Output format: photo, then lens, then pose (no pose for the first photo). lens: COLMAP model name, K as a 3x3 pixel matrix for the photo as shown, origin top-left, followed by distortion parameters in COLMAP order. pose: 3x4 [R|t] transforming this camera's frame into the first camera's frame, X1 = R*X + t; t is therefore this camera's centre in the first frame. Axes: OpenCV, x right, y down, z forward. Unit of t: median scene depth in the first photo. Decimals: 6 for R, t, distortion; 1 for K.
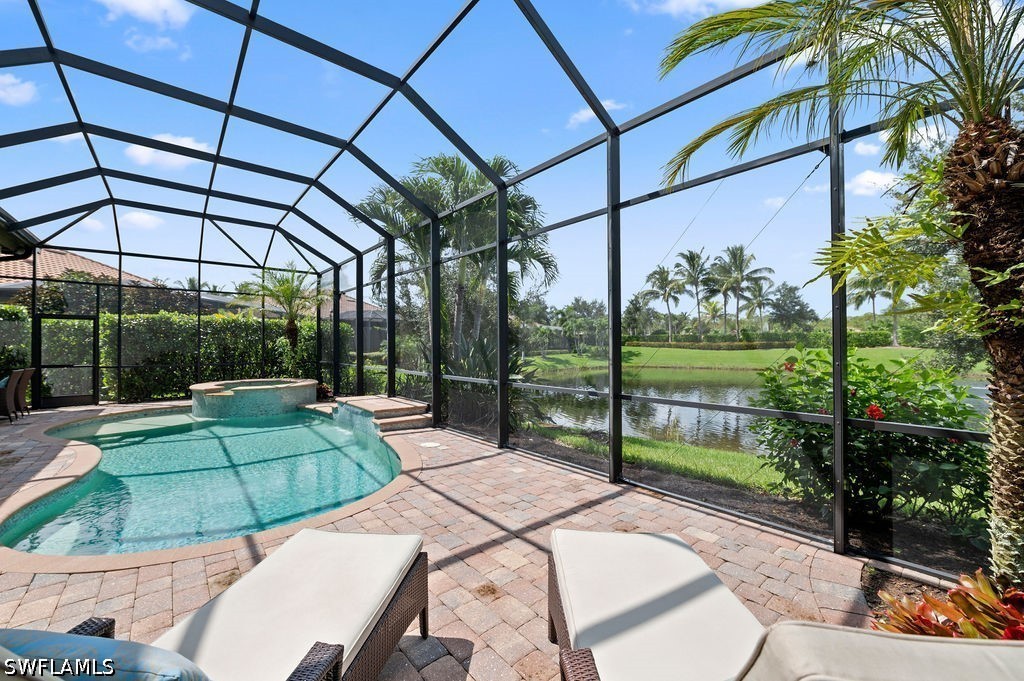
lens RADIAL K [[408.3, 0, 512.7], [0, 408.3, 339.8], [0, 0, 1]] dist [-0.008657, 0.000251]
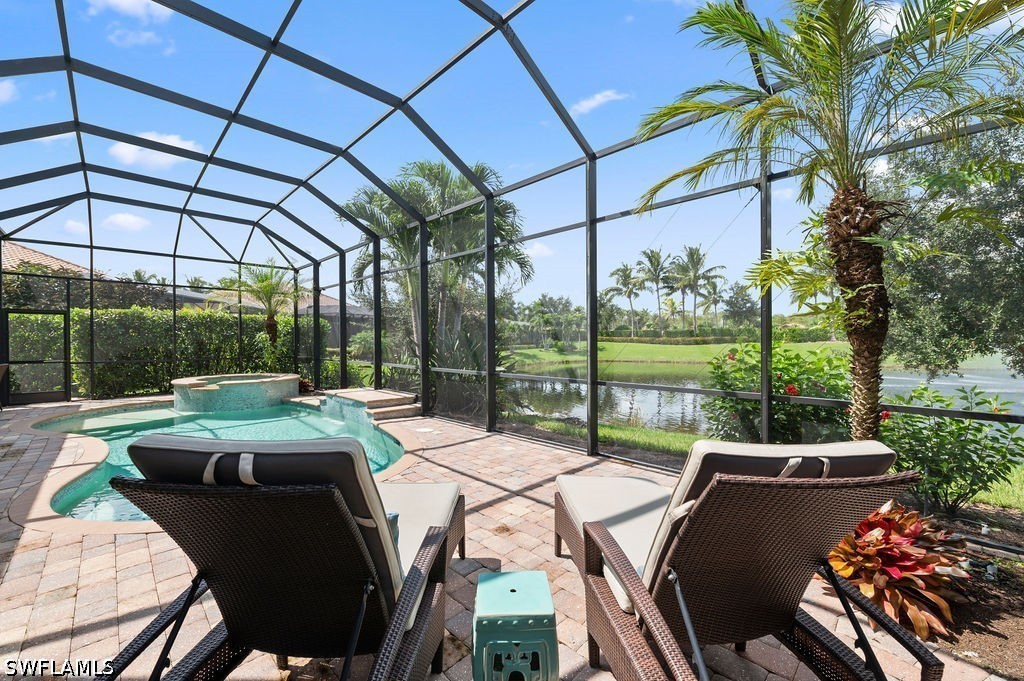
lens RADIAL K [[408.3, 0, 513.5], [0, 408.3, 339.9], [0, 0, 1]] dist [-0.008657, 0.000251]
pose [[0.996303, -0.001228, 0.085901, -0.048957], [0.000215, 0.999930, 0.011803, 0.000445], [-0.085909, -0.011741, 0.996234, -0.098580]]
